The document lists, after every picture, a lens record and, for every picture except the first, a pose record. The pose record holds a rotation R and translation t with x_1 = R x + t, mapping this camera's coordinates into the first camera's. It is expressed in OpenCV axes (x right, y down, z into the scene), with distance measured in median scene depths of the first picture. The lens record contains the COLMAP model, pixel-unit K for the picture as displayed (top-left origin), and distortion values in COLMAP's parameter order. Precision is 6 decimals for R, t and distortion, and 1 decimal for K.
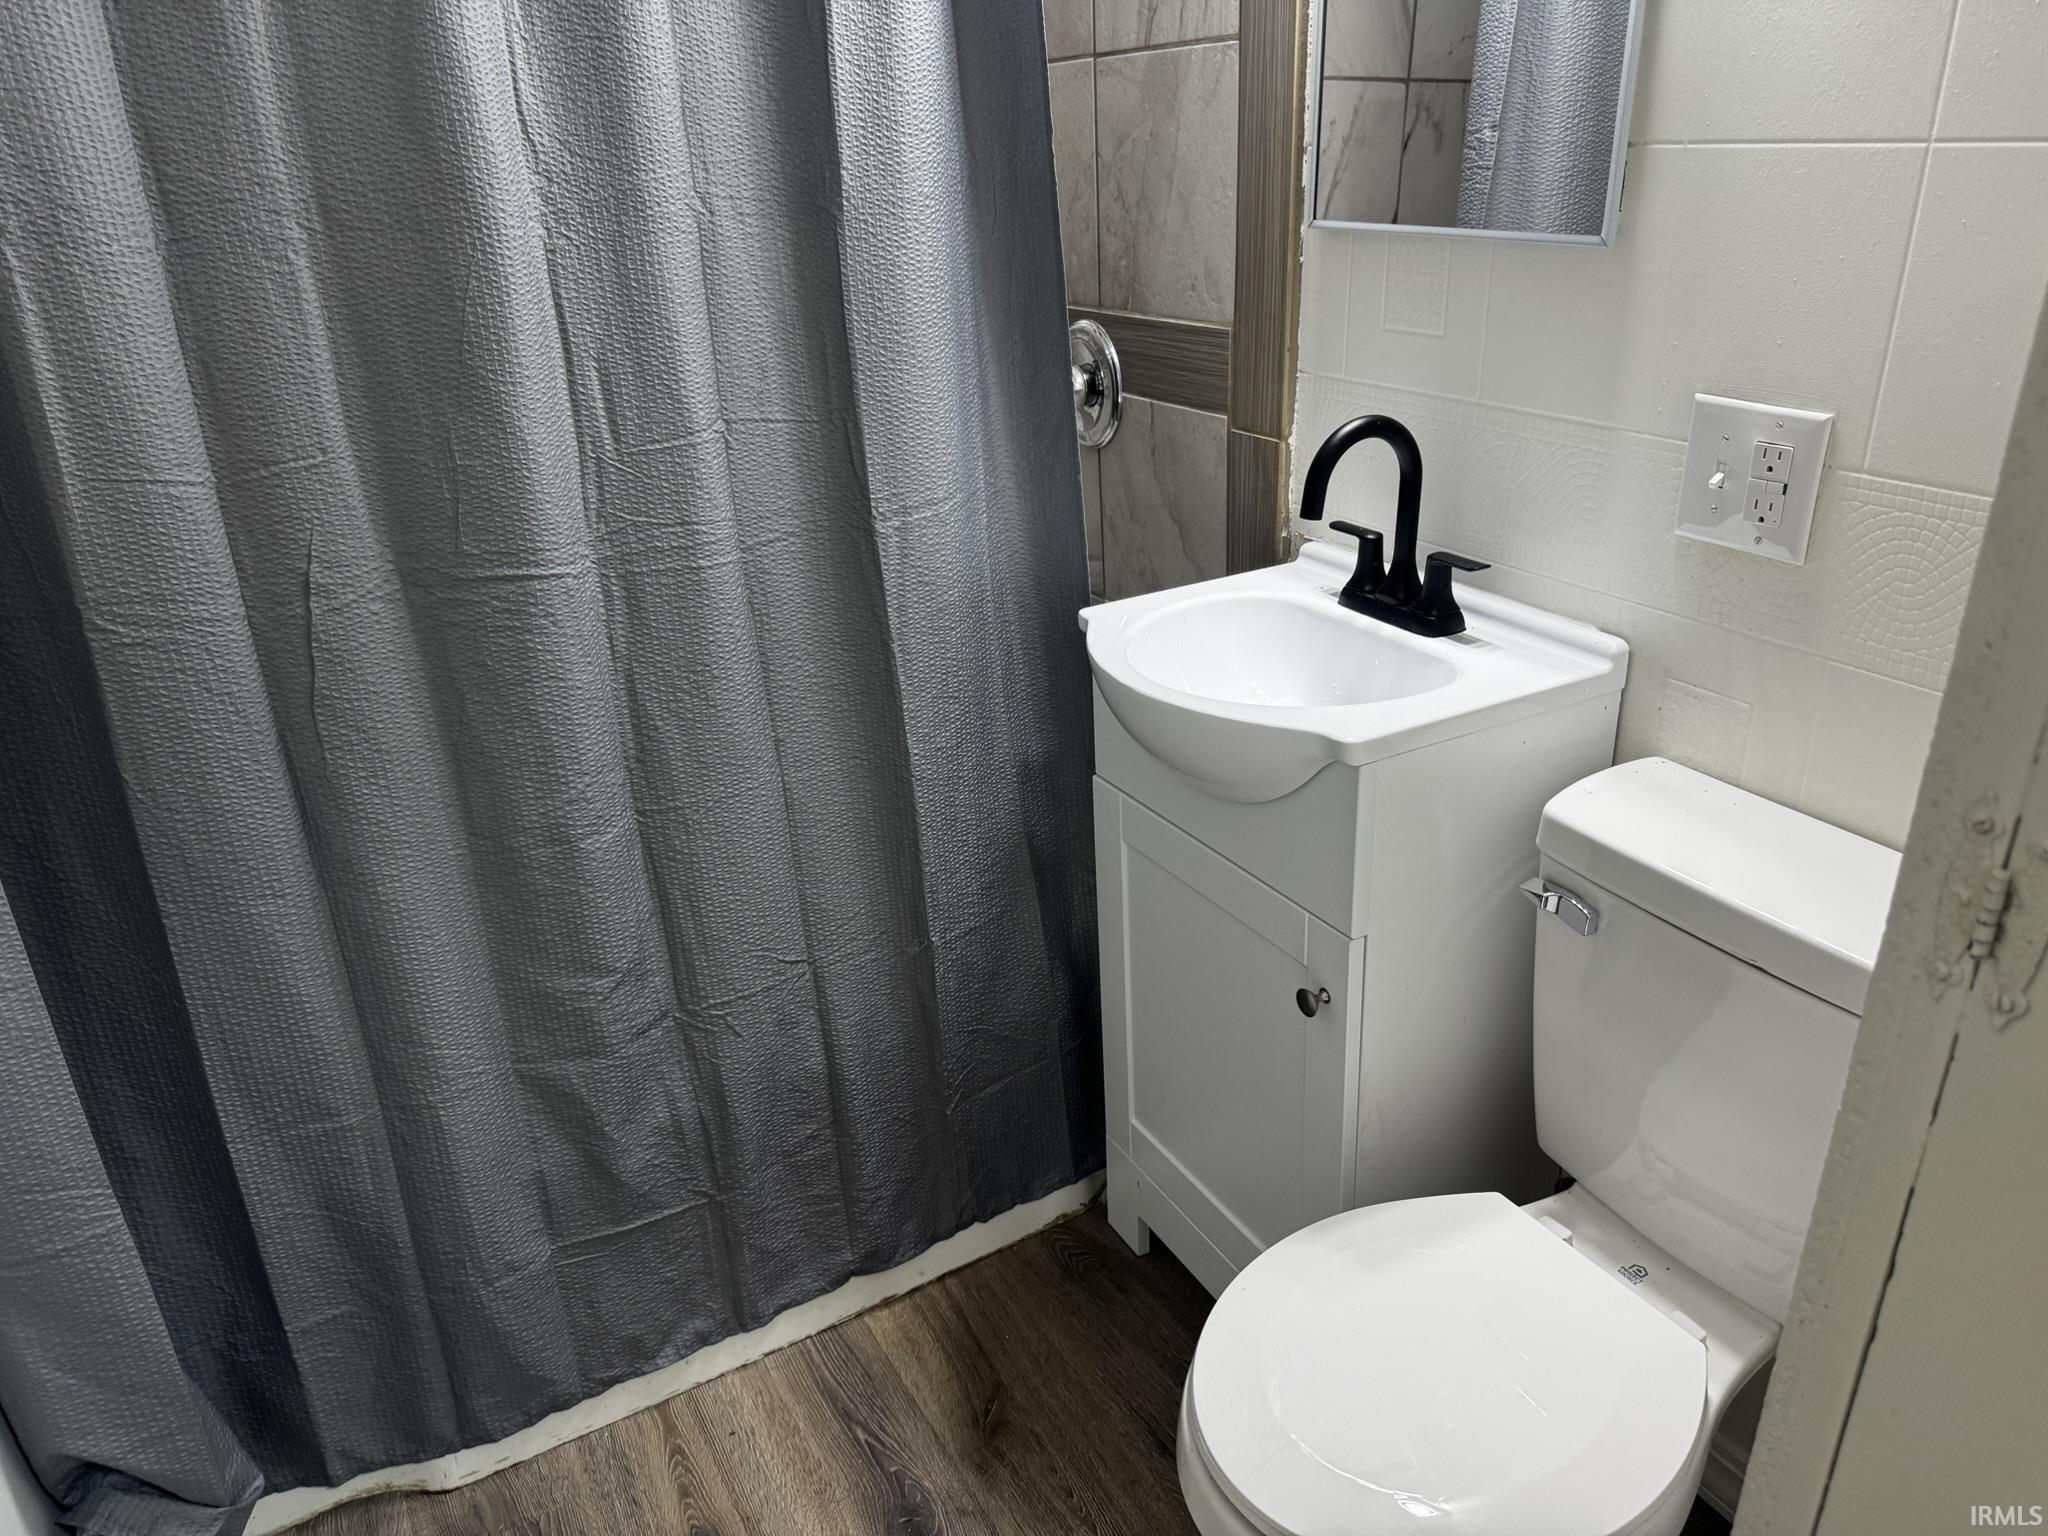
lens RADIAL K [[1421.9, 0, 1031.9], [0, 1421.9, 757.4], [0, 0, 1]] dist [0.026915, -0.022138]
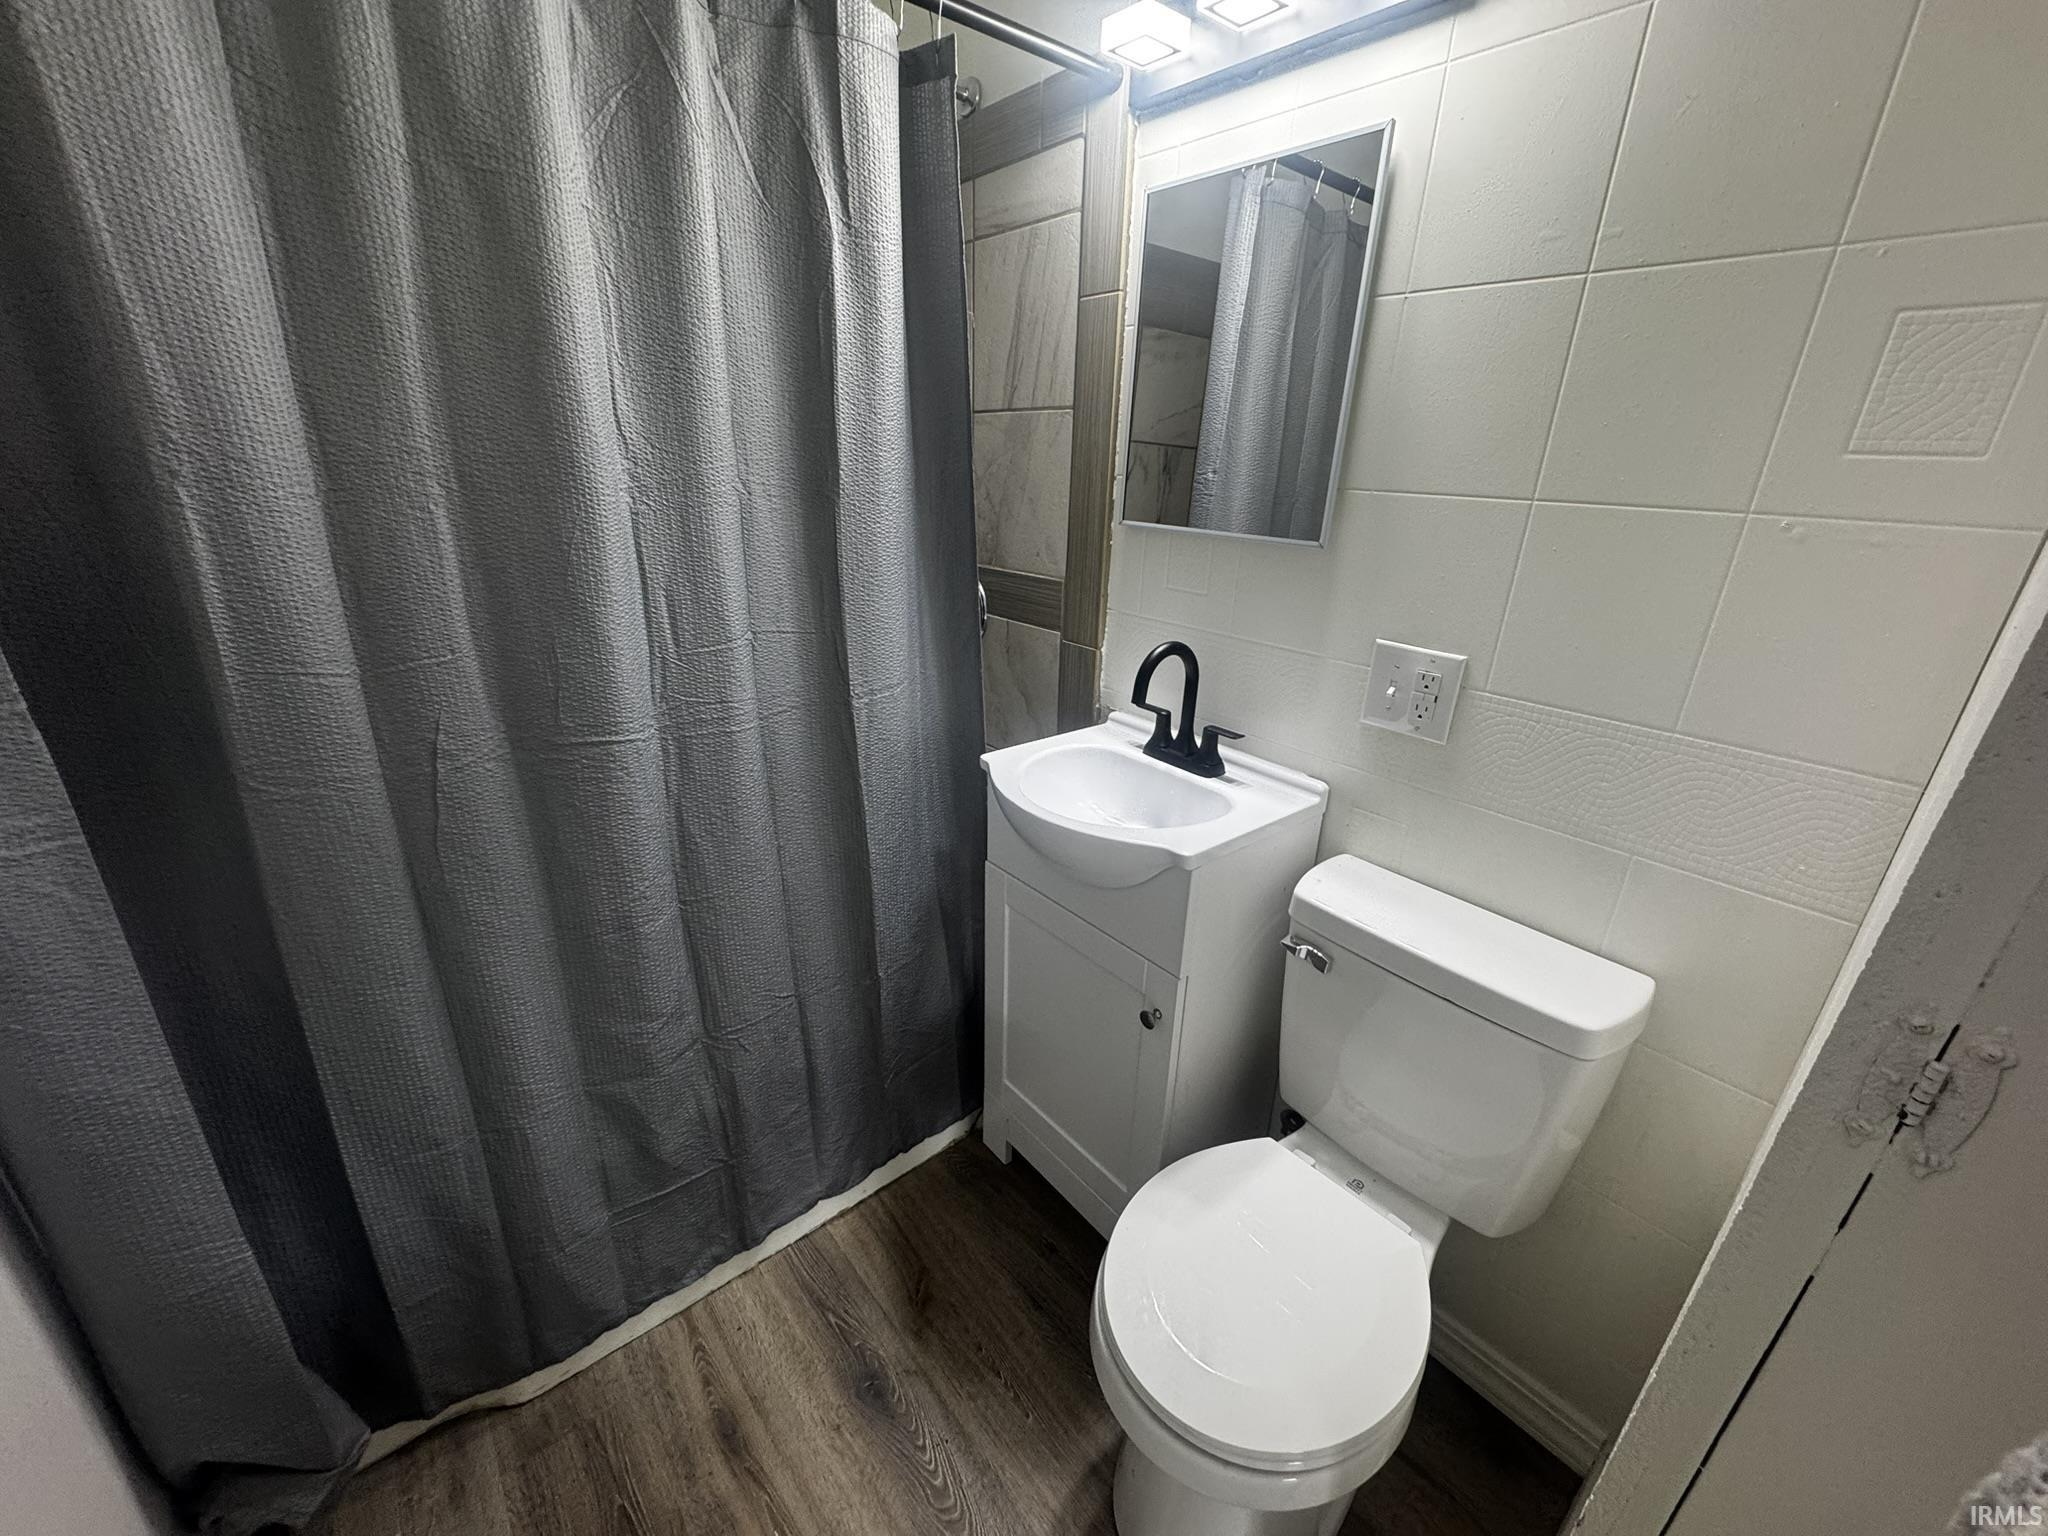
lens RADIAL K [[811.6, 0, 1027.5], [0, 811.6, 762.9], [0, 0, 1]] dist [-0.001054, -0.000119]
pose [[0.982148, 0.001590, 0.188103, -0.097418], [0.008816, 0.998476, -0.054473, -0.056592], [-0.187903, 0.055159, 0.980638, 0.144683]]
